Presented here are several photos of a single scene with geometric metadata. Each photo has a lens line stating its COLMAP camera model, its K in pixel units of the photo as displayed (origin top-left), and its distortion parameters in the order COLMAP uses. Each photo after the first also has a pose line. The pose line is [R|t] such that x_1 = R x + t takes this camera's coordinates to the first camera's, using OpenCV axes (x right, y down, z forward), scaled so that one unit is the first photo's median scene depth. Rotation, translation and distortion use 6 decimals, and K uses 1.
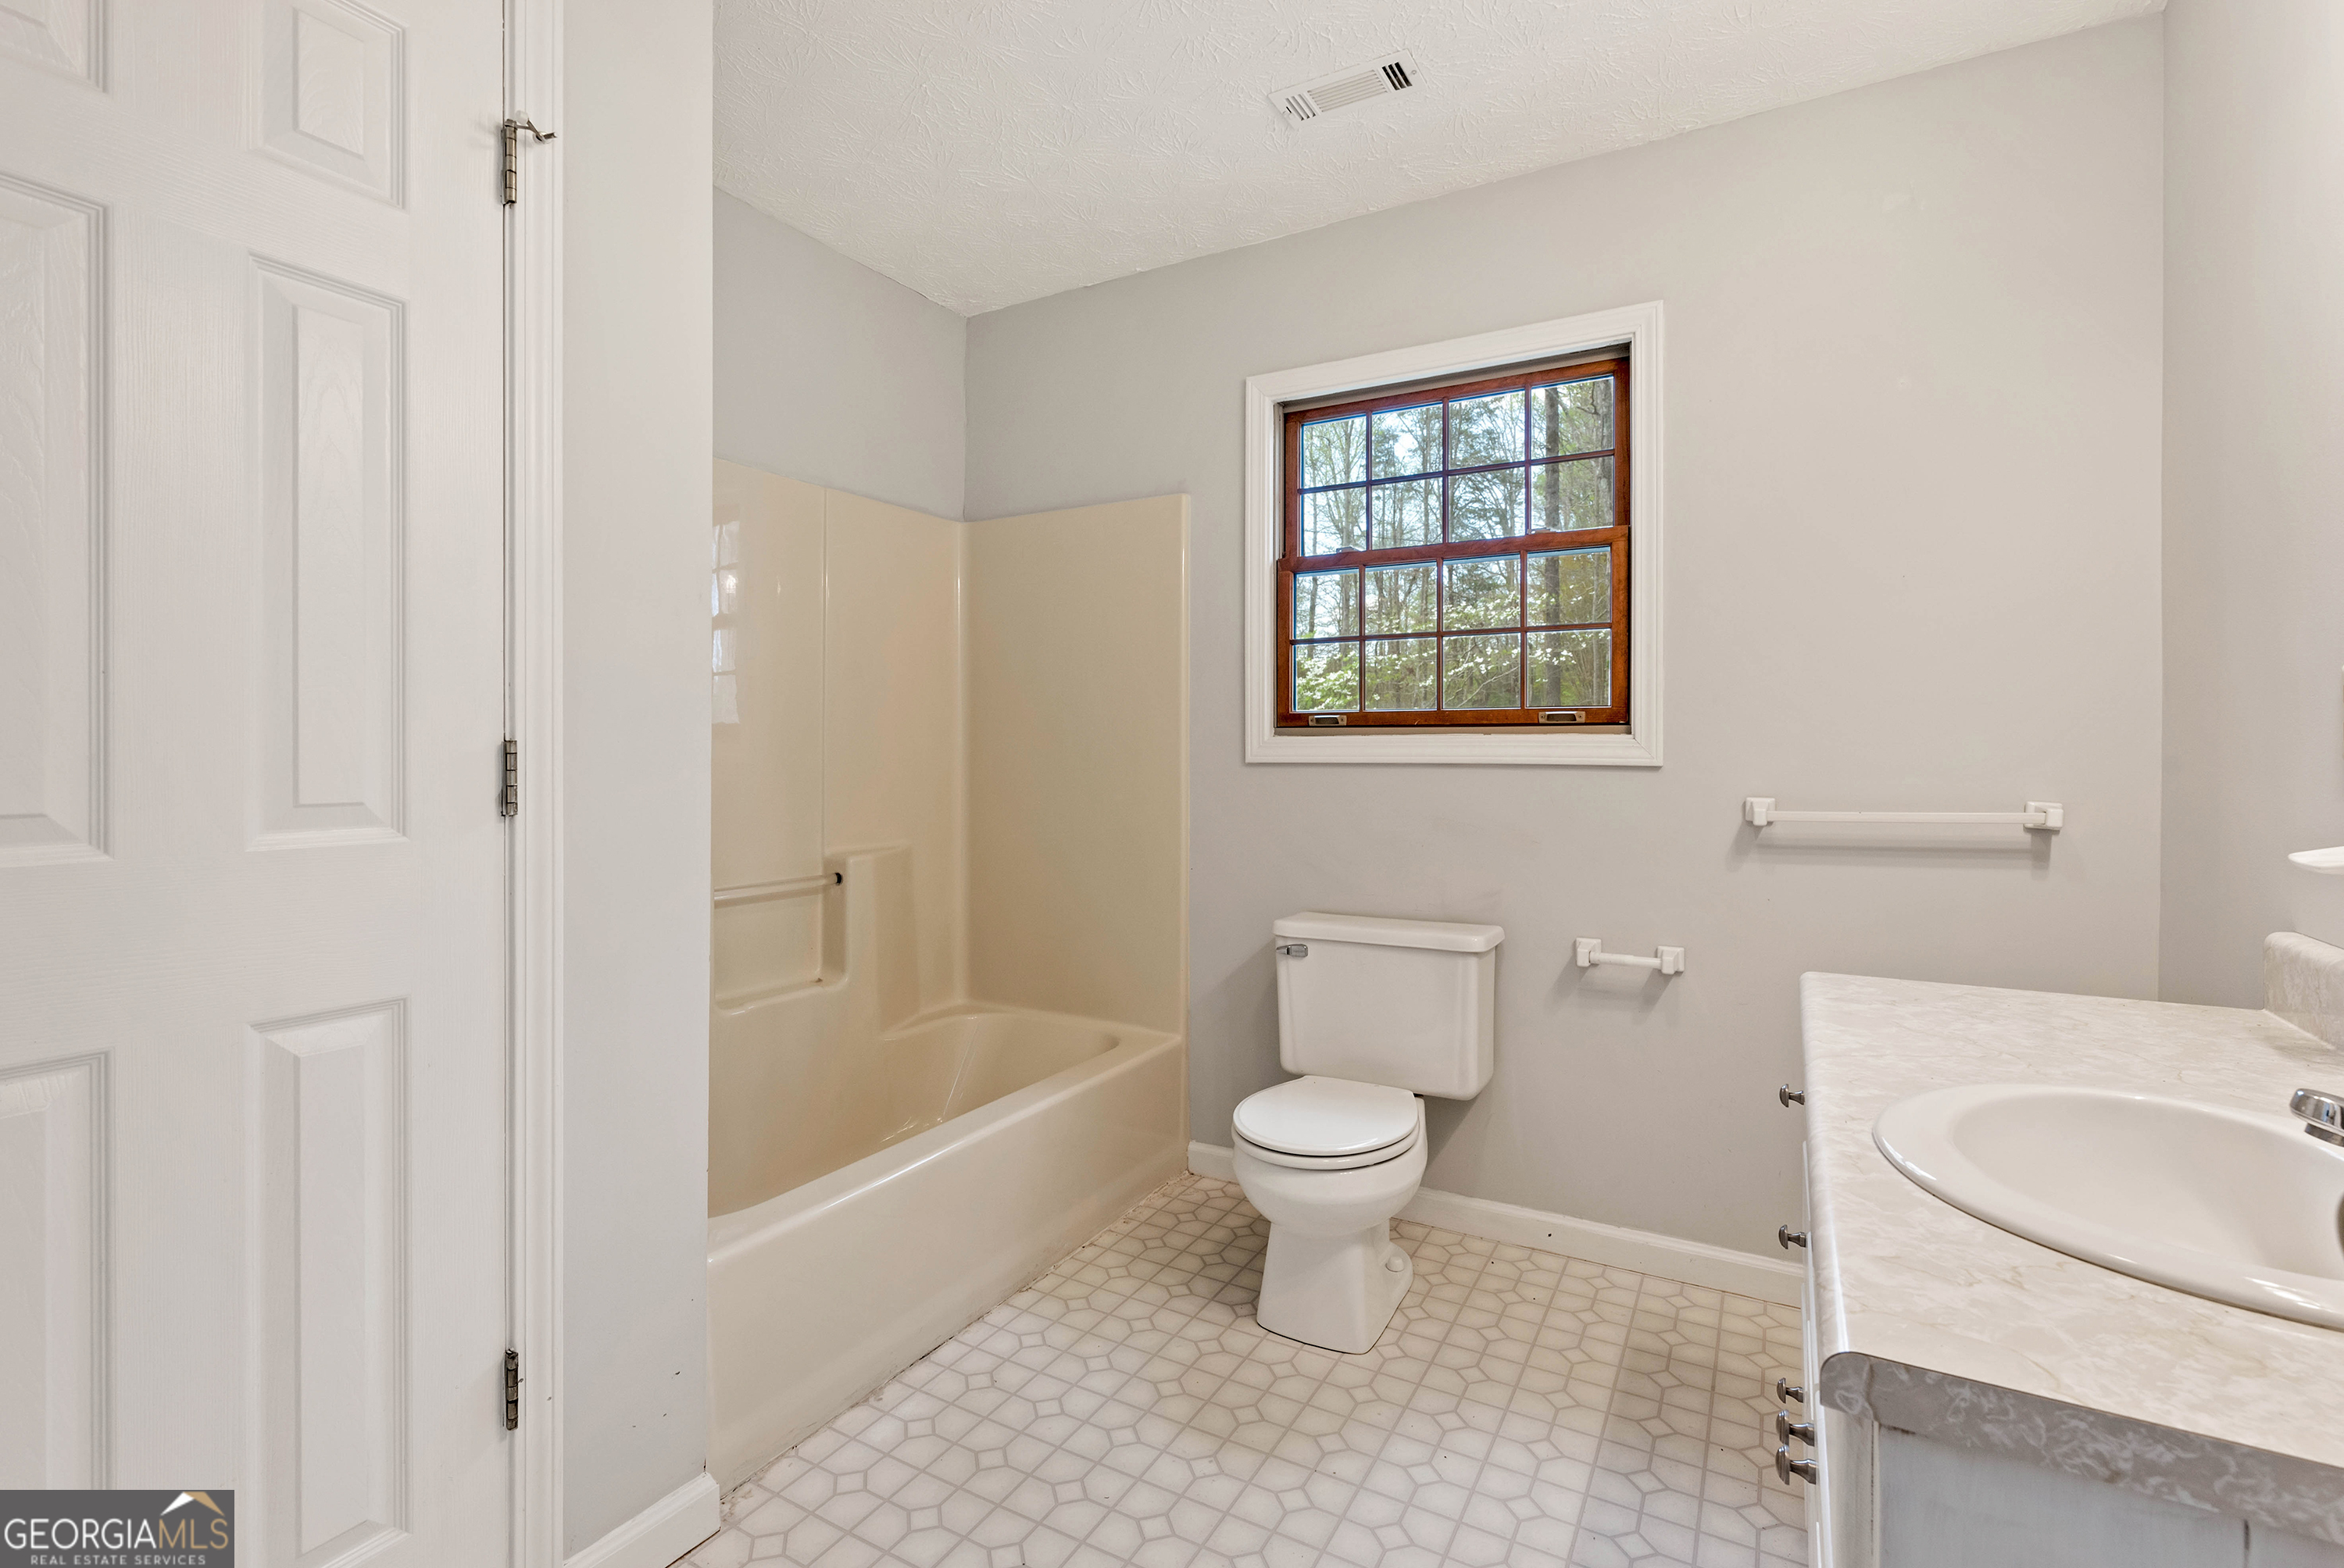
lens RADIAL K [[1060.2, 0, 1176.9], [0, 1060.2, 757.1], [0, 0, 1]] dist [0.000499, -0.000729]
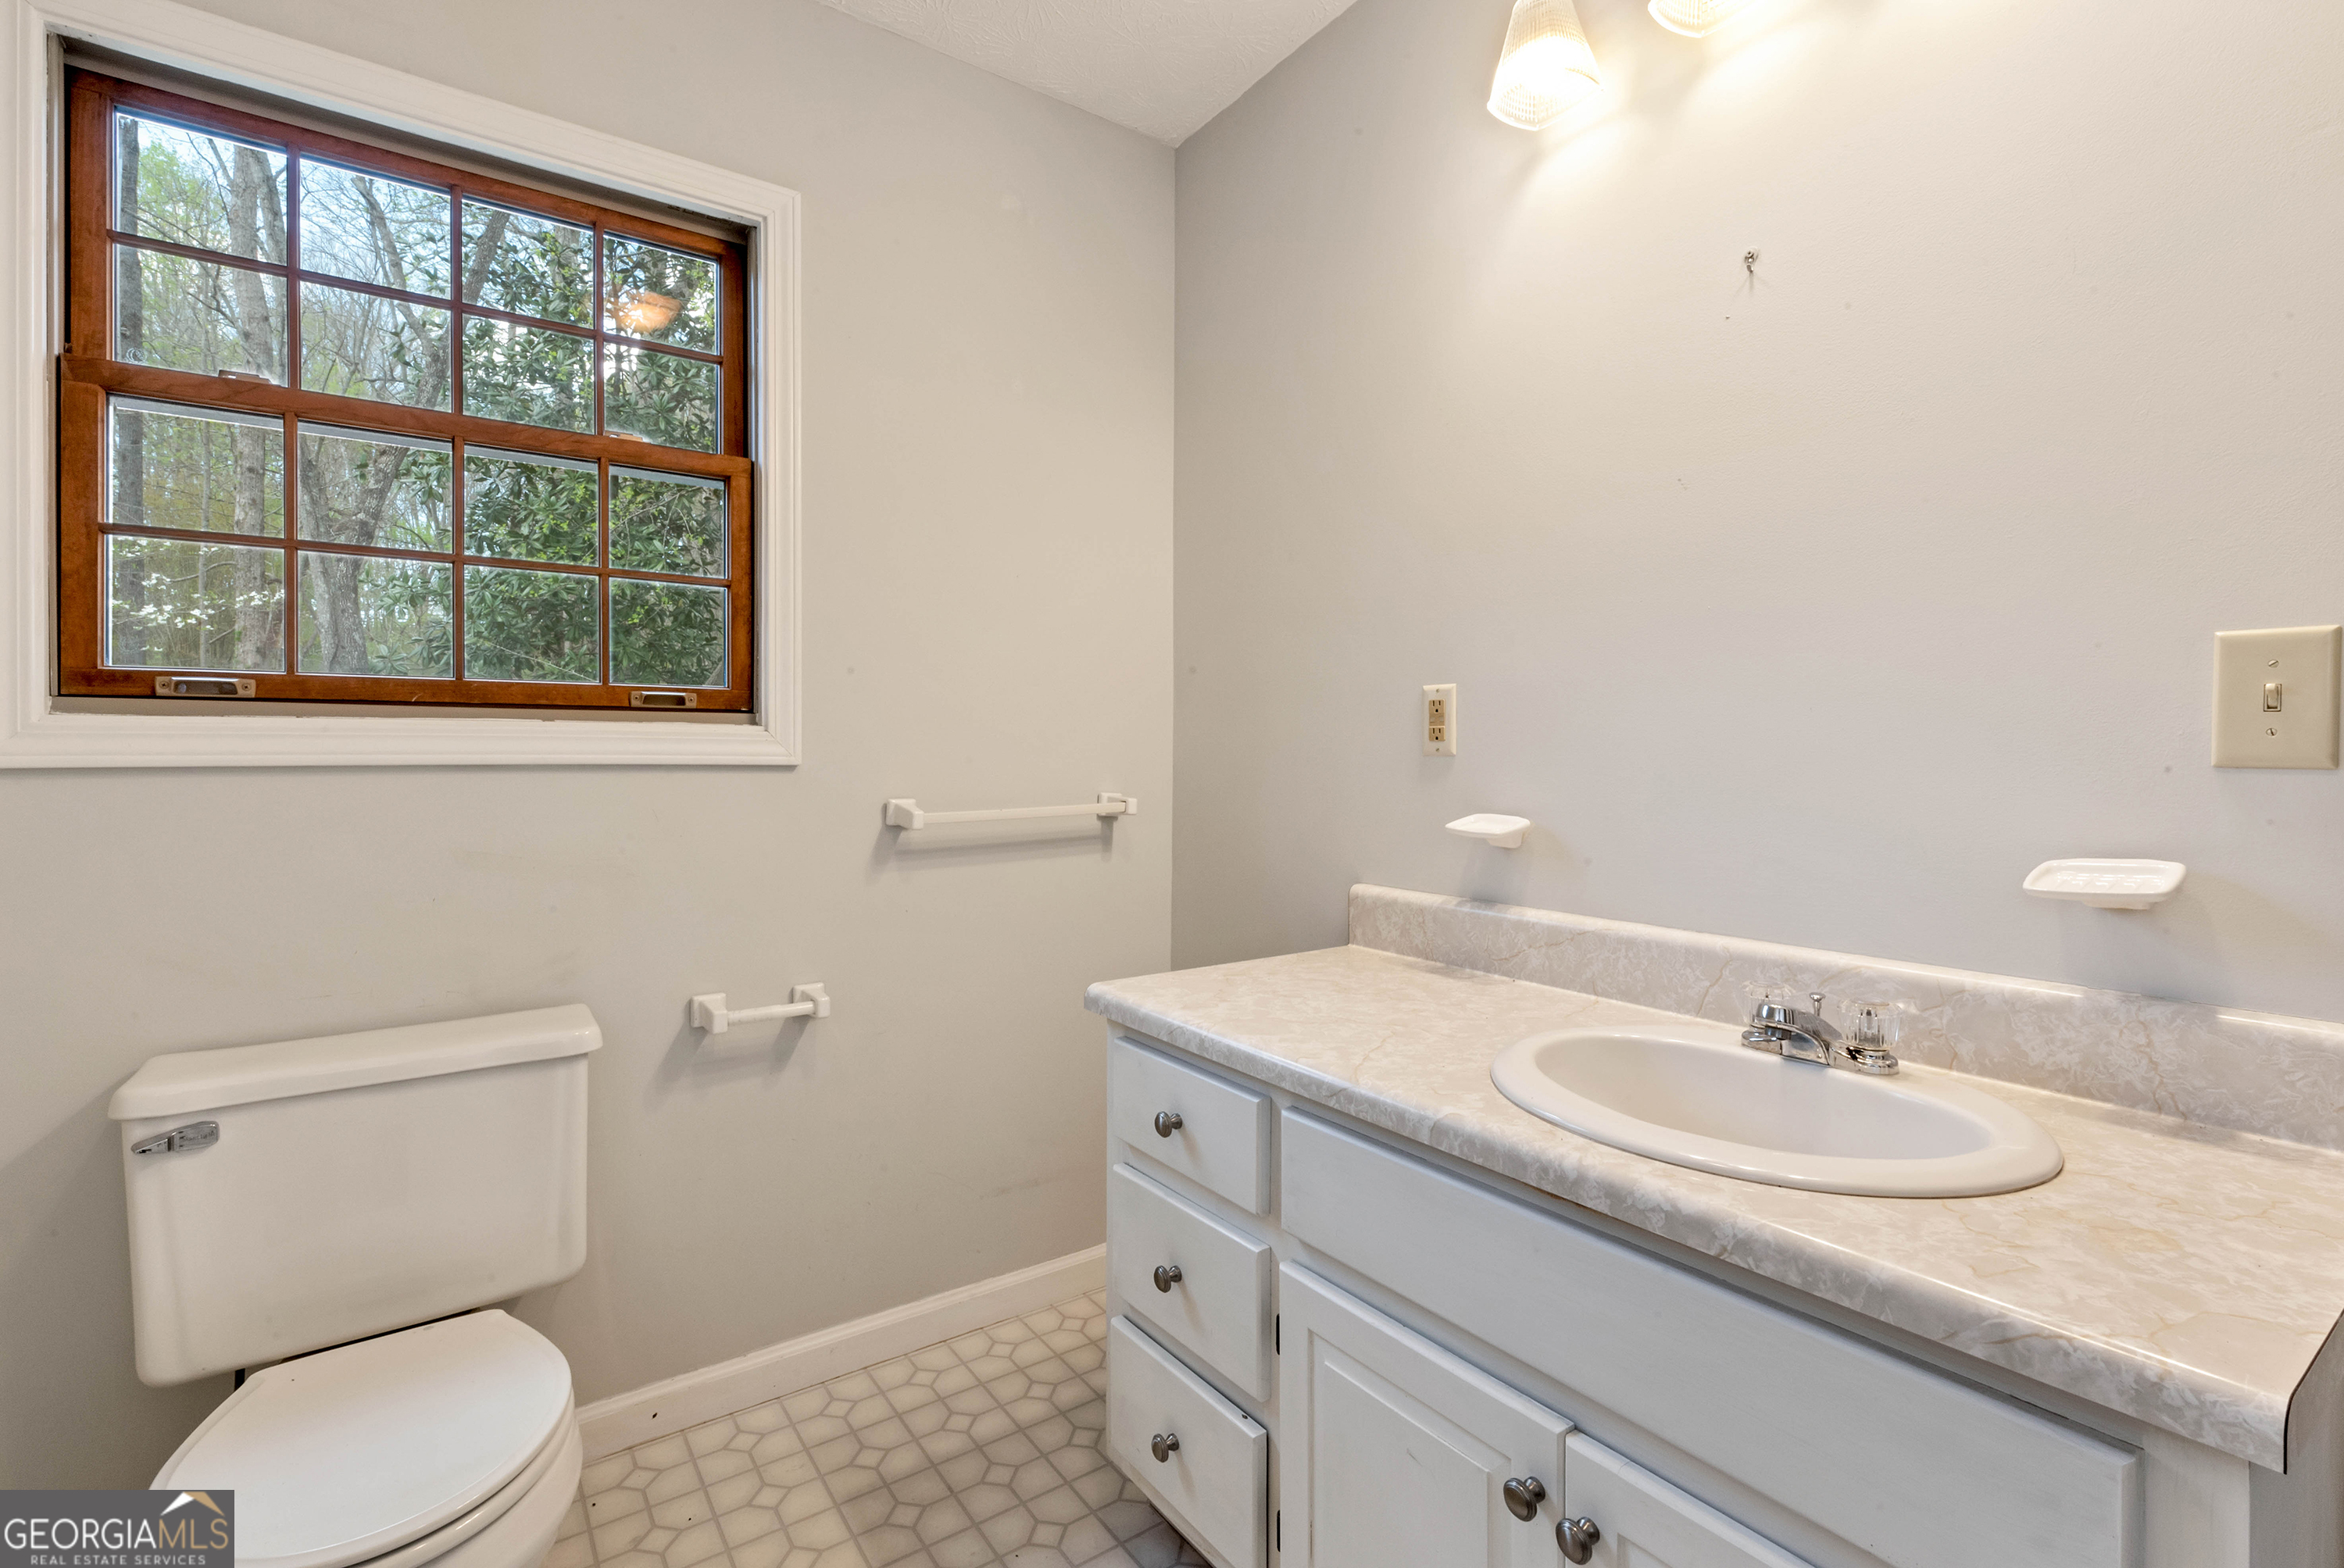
lens RADIAL K [[1060.2, 0, 1176.9], [0, 1060.2, 757.1], [0, 0, 1]] dist [0.000499, -0.000729]
pose [[0.423083, -0.005032, 0.906077, -0.155378], [0.002227, 0.999987, 0.004513, -0.000614], [-0.906088, 0.000108, 0.423089, 0.383150]]
